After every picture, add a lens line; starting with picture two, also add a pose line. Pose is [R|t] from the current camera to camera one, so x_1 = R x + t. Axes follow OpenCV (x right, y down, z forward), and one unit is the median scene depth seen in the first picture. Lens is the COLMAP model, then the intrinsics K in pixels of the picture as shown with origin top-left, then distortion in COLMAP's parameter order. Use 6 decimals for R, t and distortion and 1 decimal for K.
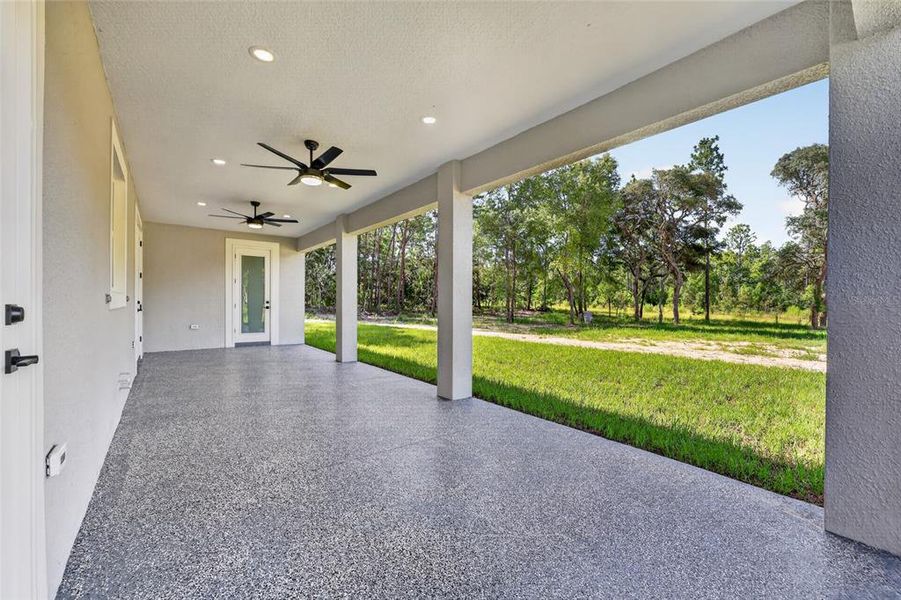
lens RADIAL K [[360.6, 0, 450.5], [0, 360.6, 300.0], [0, 0, 1]] dist [-0.000879, 0.000167]
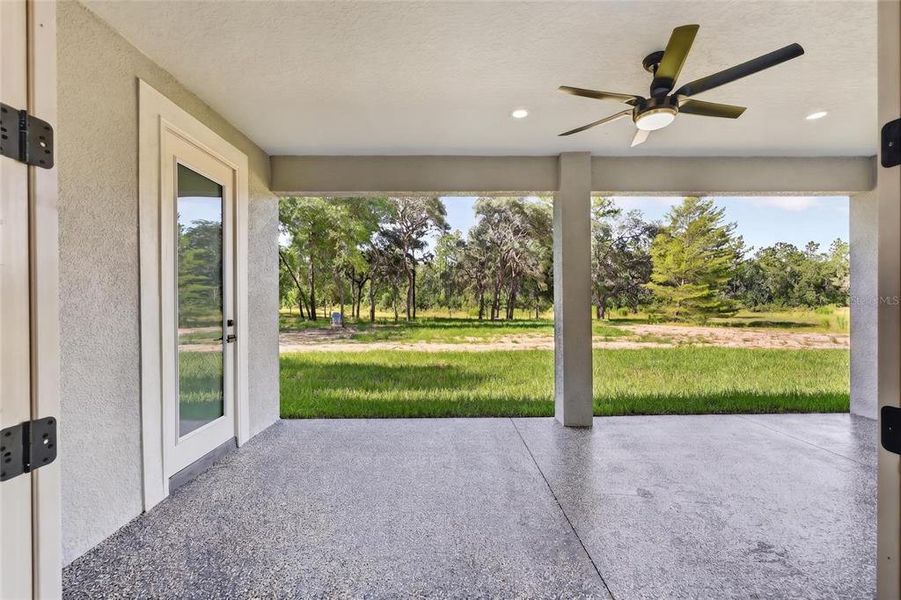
lens RADIAL K [[364.7, 0, 457.3], [0, 364.7, 302.2], [0, 0, 1]] dist [0.000411, 0.000134]
pose [[0.570696, -0.006899, 0.821133, -0.667695], [0.002857, 0.999975, 0.006416, -0.014731], [-0.821157, -0.001315, 0.570701, 0.632168]]
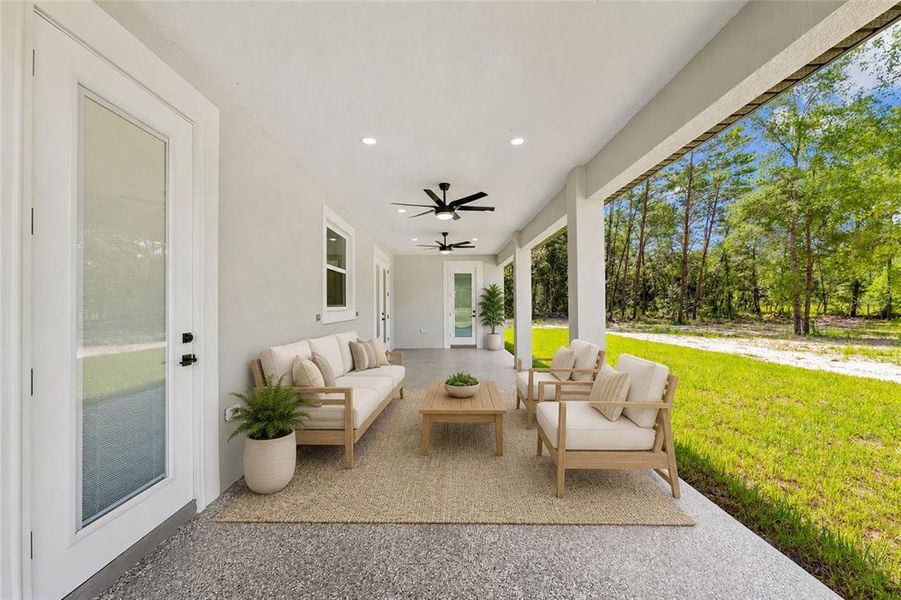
lens RADIAL K [[356.0, 0, 452.0], [0, 356.0, 299.5], [0, 0, 1]] dist [0.000040, 0.000167]
pose [[0.795730, -0.021132, -0.605283, 0.139384], [0.013555, 0.999762, -0.017083, -0.014481], [0.605500, 0.005389, 0.795827, 0.031440]]
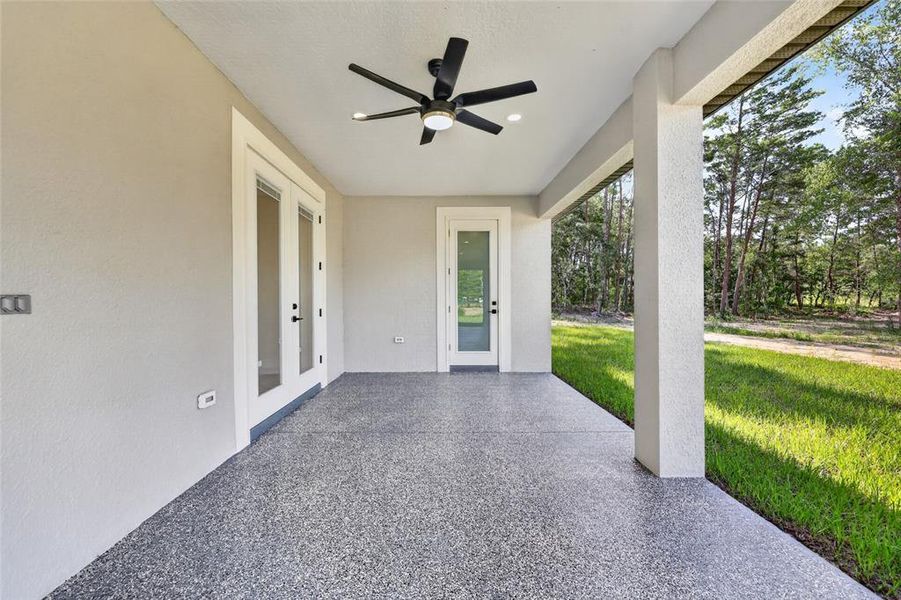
lens RADIAL K [[360.6, 0, 450.5], [0, 360.6, 300.0], [0, 0, 1]] dist [-0.000879, 0.000167]
pose [[0.795896, -0.008586, -0.605373, -0.189191], [0.011980, 0.999927, 0.001568, -0.000481], [0.605315, -0.008500, 0.795941, 0.456862]]
